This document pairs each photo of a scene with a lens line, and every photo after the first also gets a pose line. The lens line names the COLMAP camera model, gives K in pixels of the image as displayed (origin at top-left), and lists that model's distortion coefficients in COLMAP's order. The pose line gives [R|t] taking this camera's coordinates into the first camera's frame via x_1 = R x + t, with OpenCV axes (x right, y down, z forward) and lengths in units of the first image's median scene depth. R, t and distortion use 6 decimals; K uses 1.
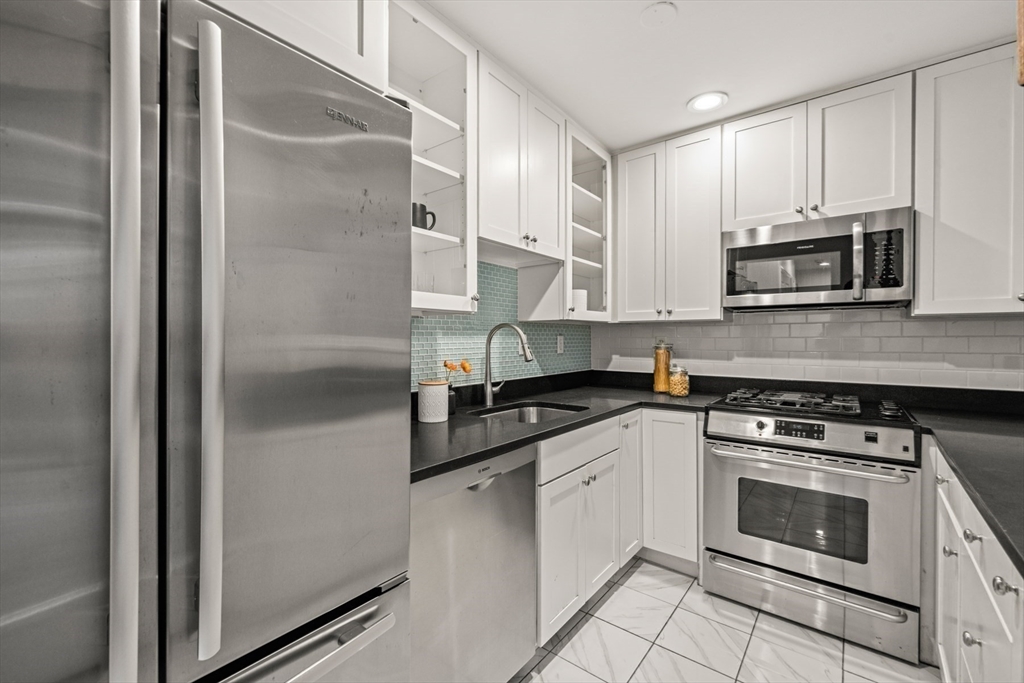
lens RADIAL K [[431.5, 0, 512.6], [0, 431.5, 340.7], [0, 0, 1]] dist [-0.001766, -0.000125]
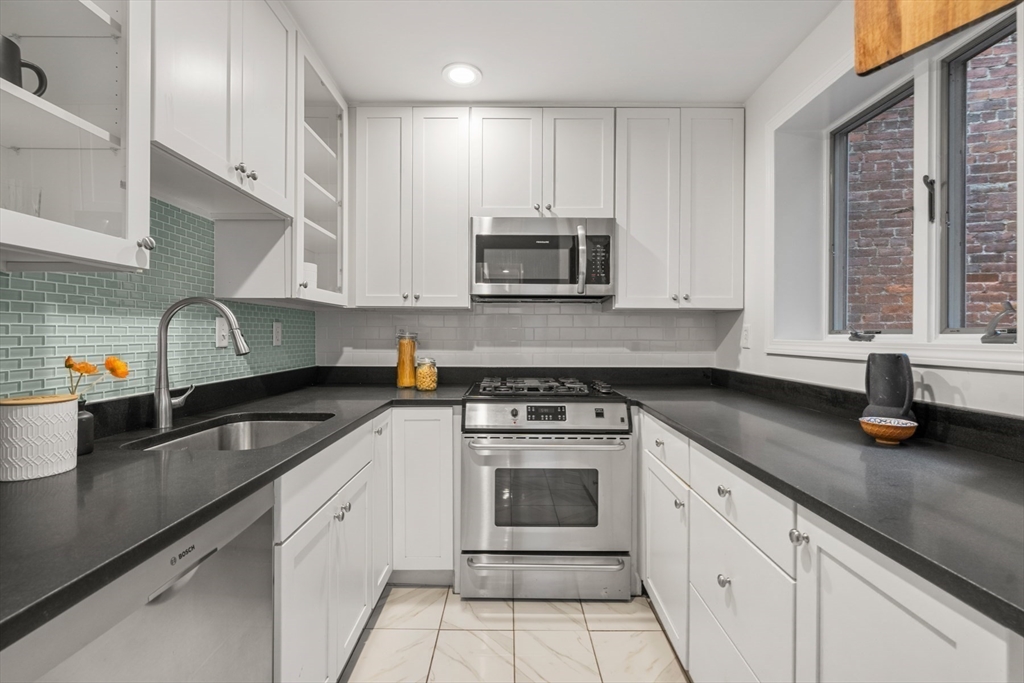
lens RADIAL K [[431.5, 0, 509.0], [0, 431.5, 334.7], [0, 0, 1]] dist [-0.001766, -0.000125]
pose [[0.785840, 0.003552, 0.618419, -0.052245], [-0.000651, 0.999988, -0.004917, 0.019393], [-0.618429, 0.003461, 0.785833, 0.217117]]
